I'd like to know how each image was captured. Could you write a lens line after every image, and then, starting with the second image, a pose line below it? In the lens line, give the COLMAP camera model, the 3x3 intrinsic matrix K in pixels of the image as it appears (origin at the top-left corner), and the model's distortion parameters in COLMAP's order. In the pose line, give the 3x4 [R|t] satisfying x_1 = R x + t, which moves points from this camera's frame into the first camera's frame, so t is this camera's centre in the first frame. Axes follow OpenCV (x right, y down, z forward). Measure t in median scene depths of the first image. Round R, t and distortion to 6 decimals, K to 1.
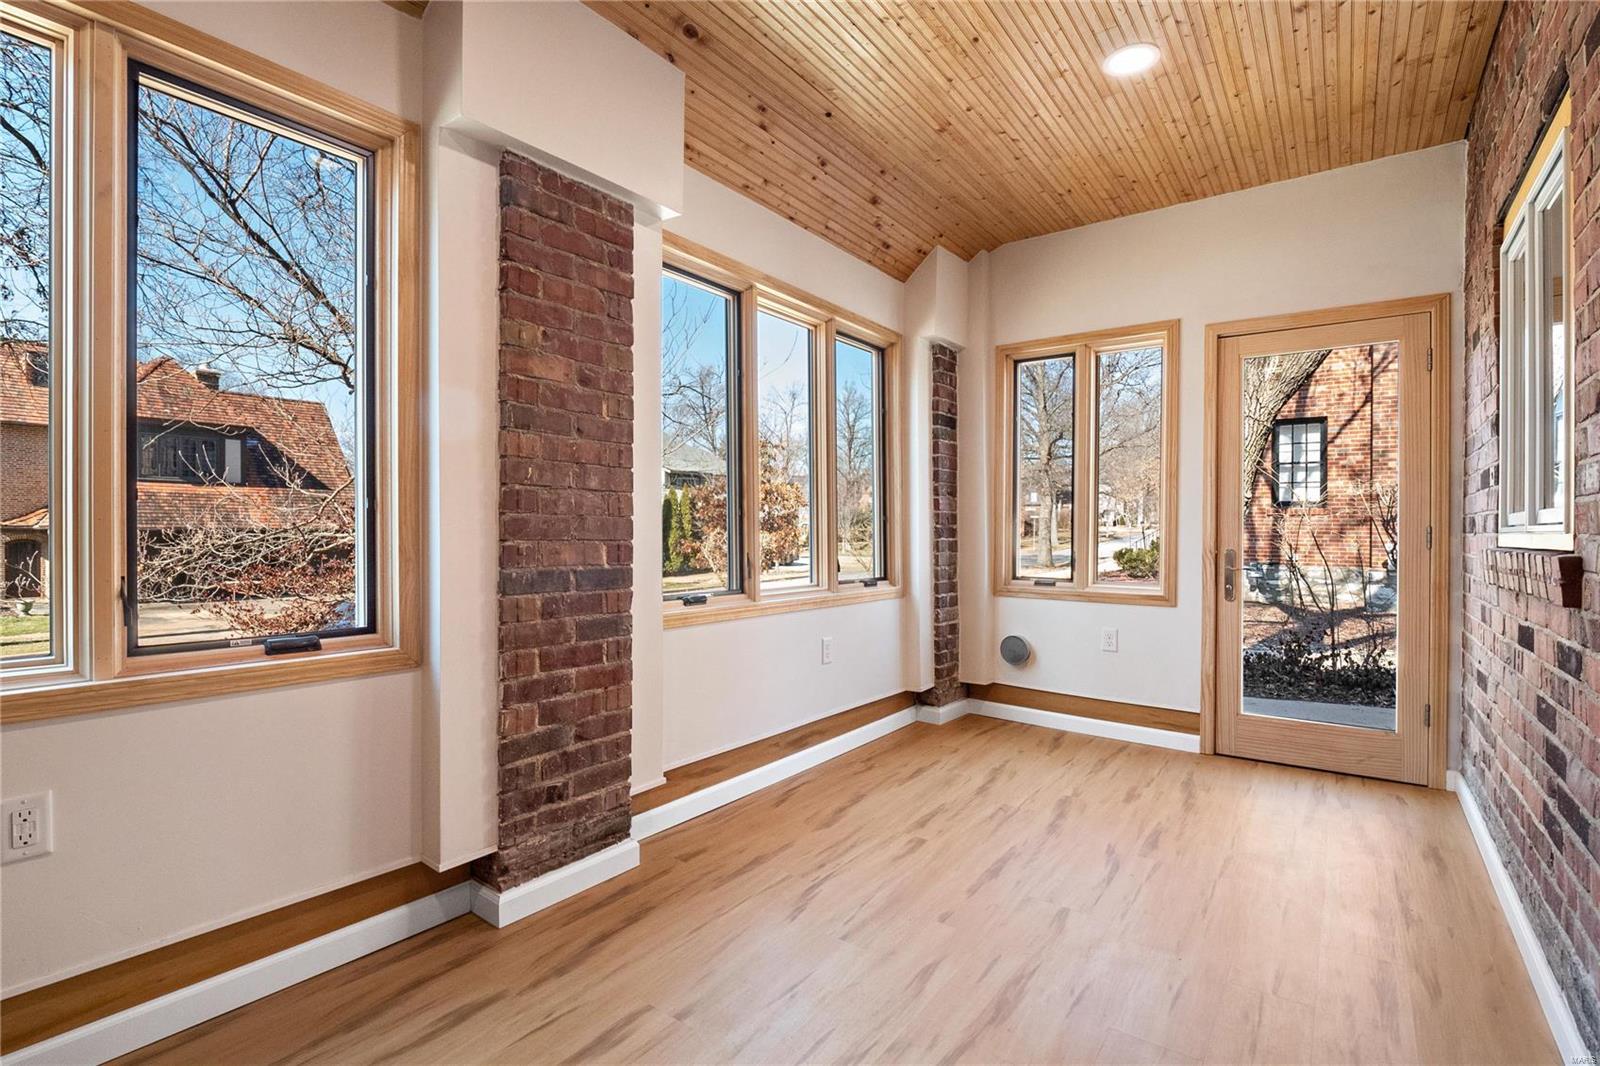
lens RADIAL K [[755.1, 0, 795.8], [0, 755.1, 528.6], [0, 0, 1]] dist [-0.009395, -0.001425]
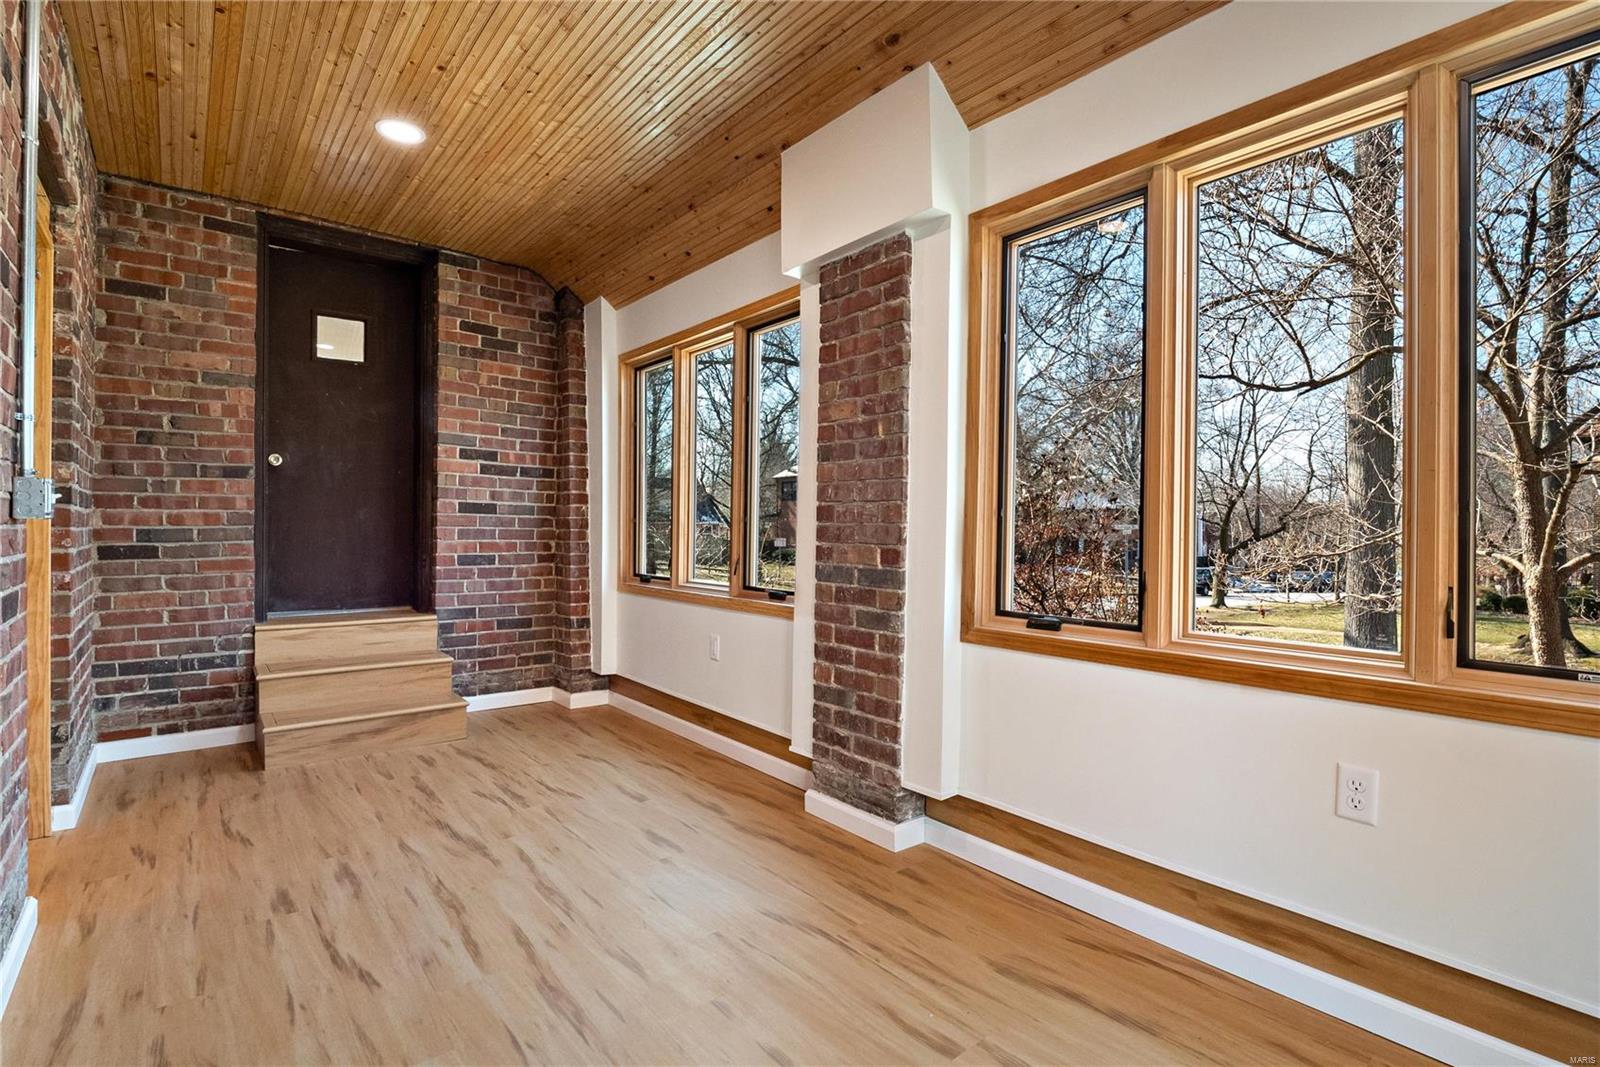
lens RADIAL K [[755.1, 0, 792.3], [0, 755.1, 528.3], [0, 0, 1]] dist [-0.009395, -0.001425]
pose [[-0.246536, -0.009957, -0.969082, 0.894890], [-0.011832, 0.999904, -0.007264, 0.001235], [0.969061, 0.009675, -0.246630, 1.167132]]
